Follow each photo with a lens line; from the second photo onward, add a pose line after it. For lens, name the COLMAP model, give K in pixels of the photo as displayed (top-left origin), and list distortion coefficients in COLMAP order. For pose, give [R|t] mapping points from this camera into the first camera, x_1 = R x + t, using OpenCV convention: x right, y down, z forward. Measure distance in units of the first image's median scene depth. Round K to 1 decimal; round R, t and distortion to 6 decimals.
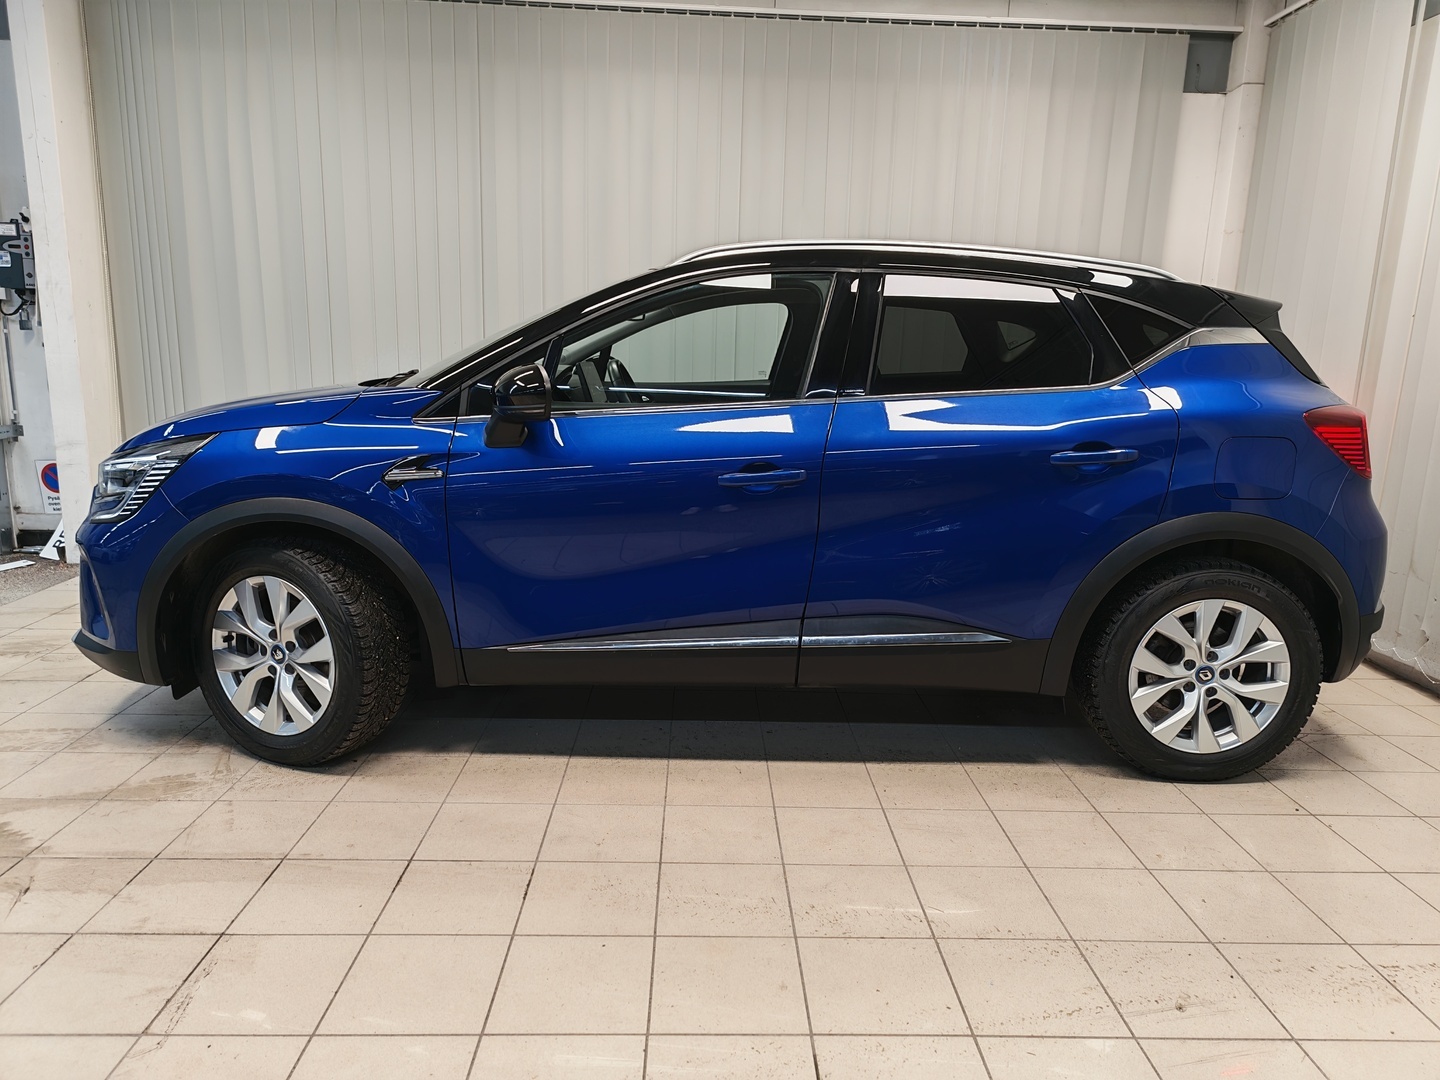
lens RADIAL K [[960.1, 0, 720.0], [0, 960.1, 540.0], [0, 0, 1]] dist [0.004039, 0.002169]
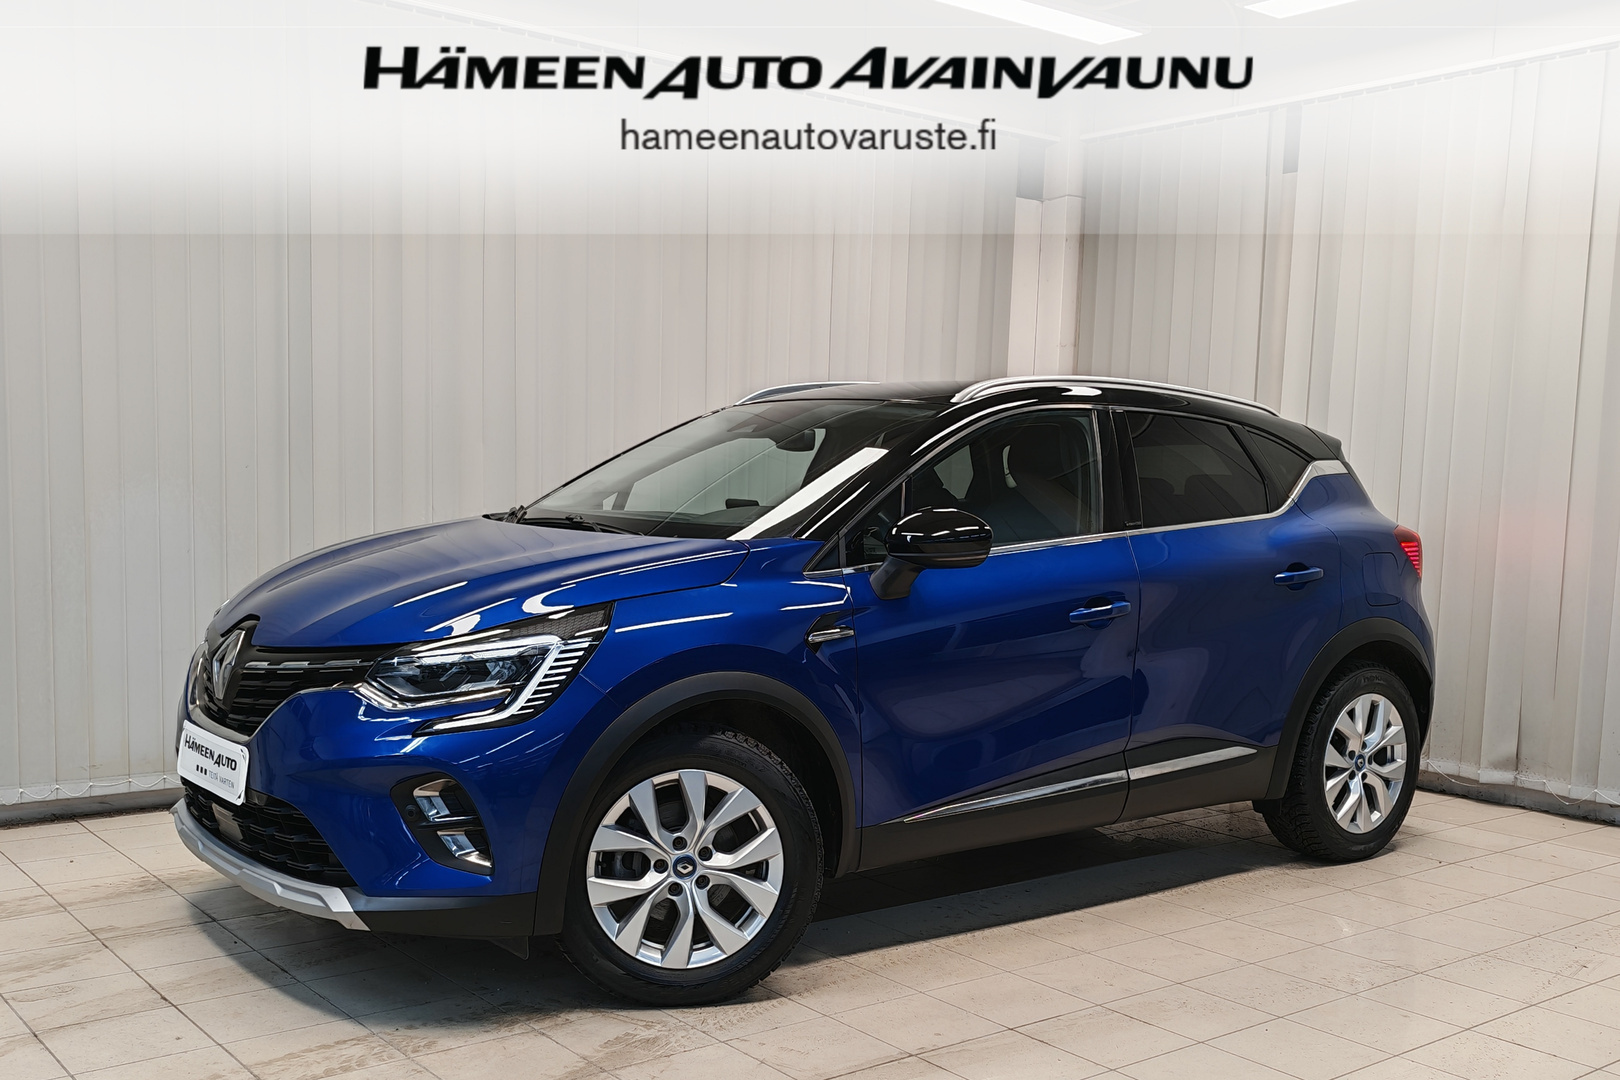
lens RADIAL K [[1610.2, 0, 810.0], [0, 1610.2, 540.0], [0, 0, 1]] dist [0.096353, 0.001510]
pose [[0.802392, -0.036581, 0.595676, -1.169465], [0.096779, 0.992884, -0.069389, -0.050942], [-0.588899, 0.113326, 0.800222, -0.196002]]
